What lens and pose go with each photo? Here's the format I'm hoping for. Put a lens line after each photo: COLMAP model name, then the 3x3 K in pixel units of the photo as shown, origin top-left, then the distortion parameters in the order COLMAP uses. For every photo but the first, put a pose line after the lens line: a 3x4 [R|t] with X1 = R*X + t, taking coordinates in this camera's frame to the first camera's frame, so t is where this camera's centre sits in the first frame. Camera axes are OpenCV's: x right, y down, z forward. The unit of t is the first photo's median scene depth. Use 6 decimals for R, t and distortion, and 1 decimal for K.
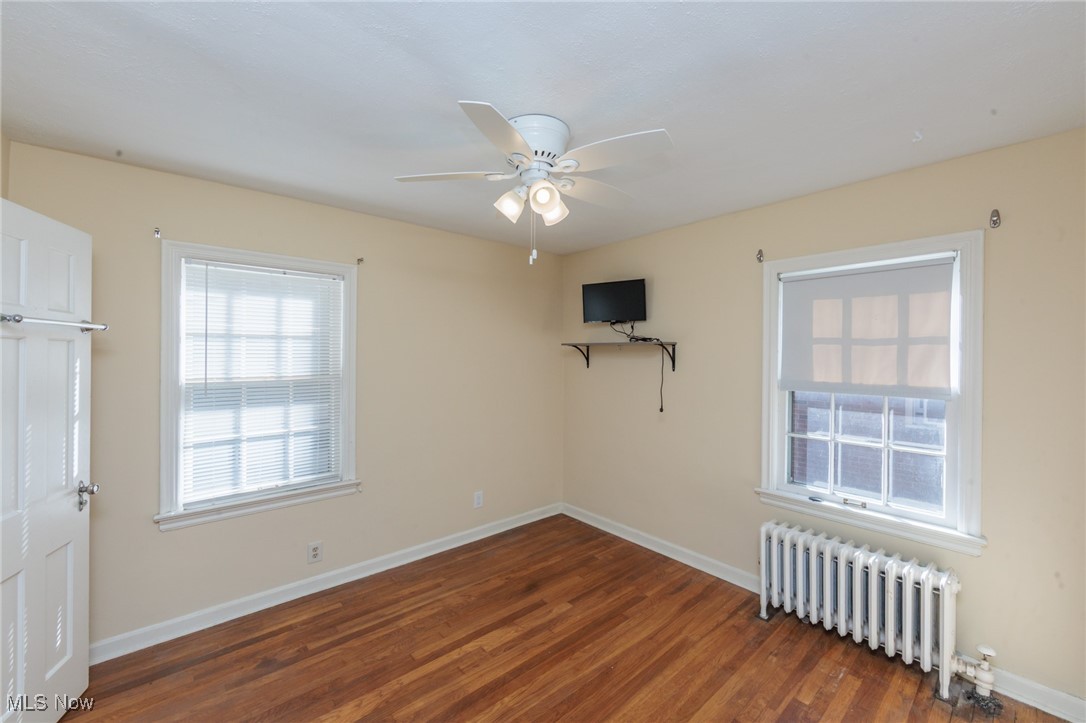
lens RADIAL K [[429.7, 0, 548.9], [0, 429.7, 355.0], [0, 0, 1]] dist [-0.003938, 0.000634]
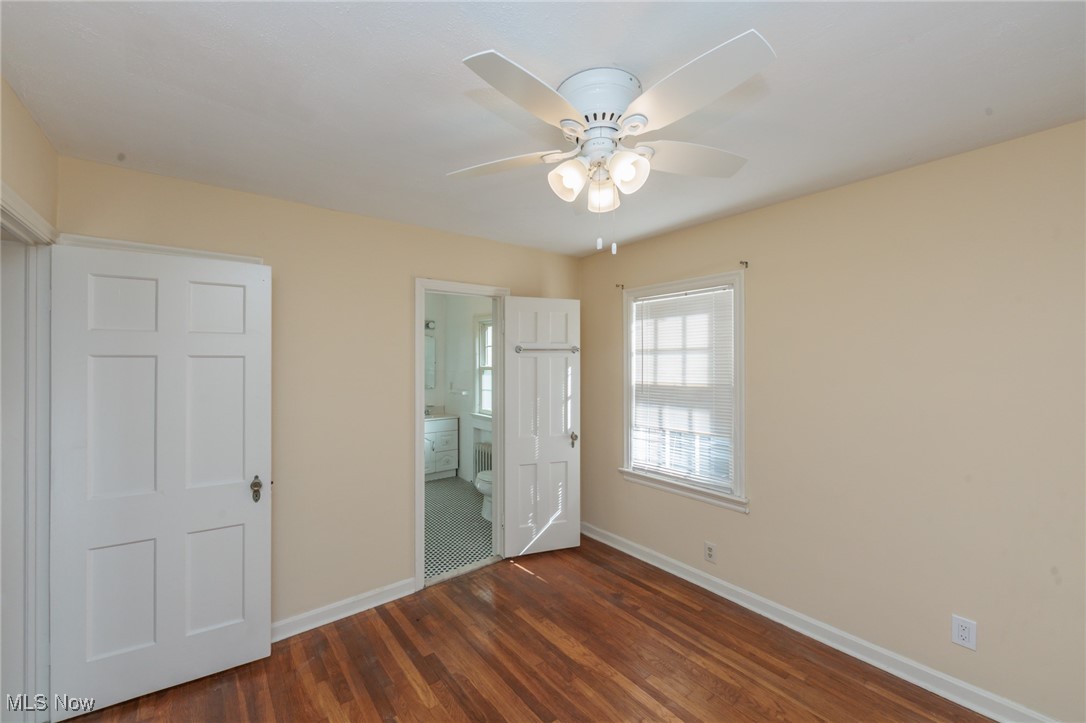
lens RADIAL K [[429.7, 0, 547.1], [0, 429.7, 358.0], [0, 0, 1]] dist [-0.003938, 0.000634]
pose [[-0.053792, -0.014039, -0.998453, 0.599434], [-0.001588, 0.999901, -0.013973, -0.003378], [0.998551, 0.000834, -0.053809, 0.731518]]
